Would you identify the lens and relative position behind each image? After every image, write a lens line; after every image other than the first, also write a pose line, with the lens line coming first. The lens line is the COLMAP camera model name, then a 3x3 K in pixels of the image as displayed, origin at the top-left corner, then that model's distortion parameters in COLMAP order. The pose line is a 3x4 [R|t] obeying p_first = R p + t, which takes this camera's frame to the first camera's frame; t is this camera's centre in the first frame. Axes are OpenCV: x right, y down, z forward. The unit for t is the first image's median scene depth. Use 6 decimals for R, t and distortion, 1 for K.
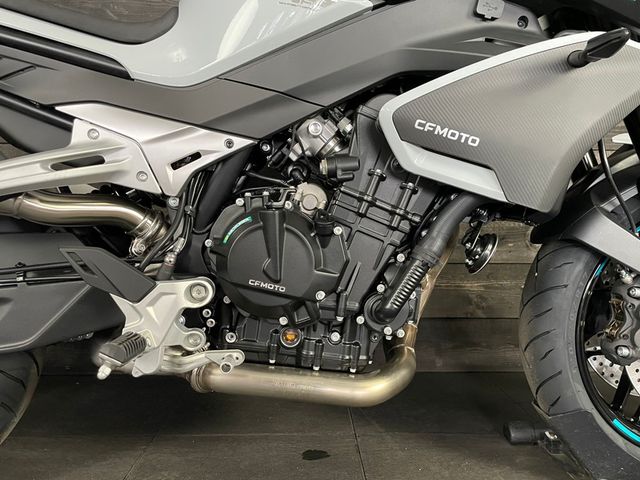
lens RADIAL K [[487.1, 0, 329.3], [0, 487.1, 239.9], [0, 0, 1]] dist [0.083334, -0.112736]
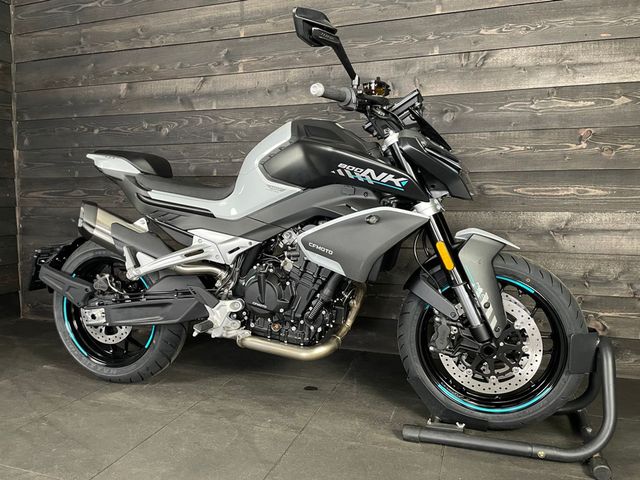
lens RADIAL K [[487.1, 0, 329.3], [0, 487.1, 239.9], [0, 0, 1]] dist [0.083334, -0.112736]
pose [[0.938538, 0.024027, -0.344338, 0.967197], [-0.015021, 0.999472, 0.028798, -0.287338], [0.344848, -0.021856, 0.938404, -1.085117]]
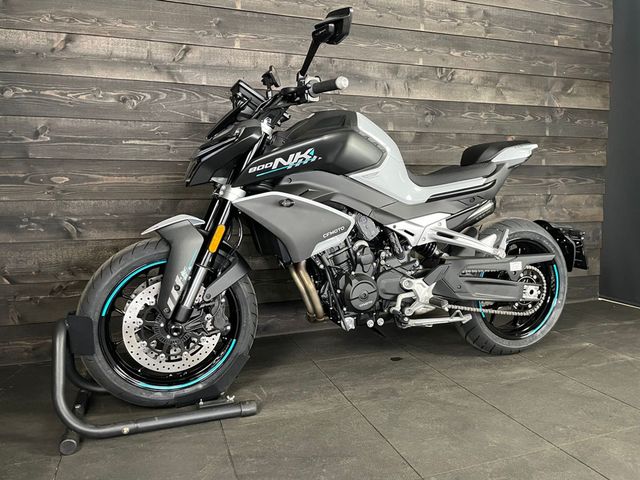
lens RADIAL K [[487.1, 0, 329.3], [0, 487.1, 239.9], [0, 0, 1]] dist [0.083334, -0.112736]
pose [[0.949663, -0.043821, 0.310193, -1.310481], [0.028126, 0.998096, 0.054894, -0.285378], [-0.312008, -0.043407, 0.949087, -1.264431]]
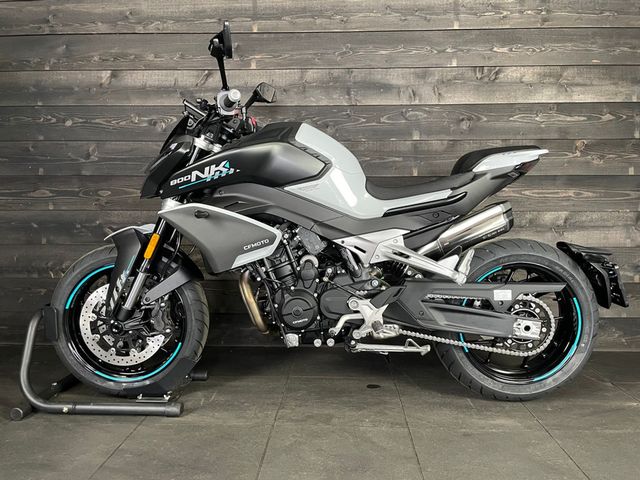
lens RADIAL K [[487.1, 0, 329.3], [0, 487.1, 239.9], [0, 0, 1]] dist [0.083334, -0.112736]
pose [[0.997607, 0.000347, -0.069135, -0.092975], [0.001006, 0.999809, 0.019540, -0.261740], [0.069129, -0.019563, 0.997416, -1.337047]]
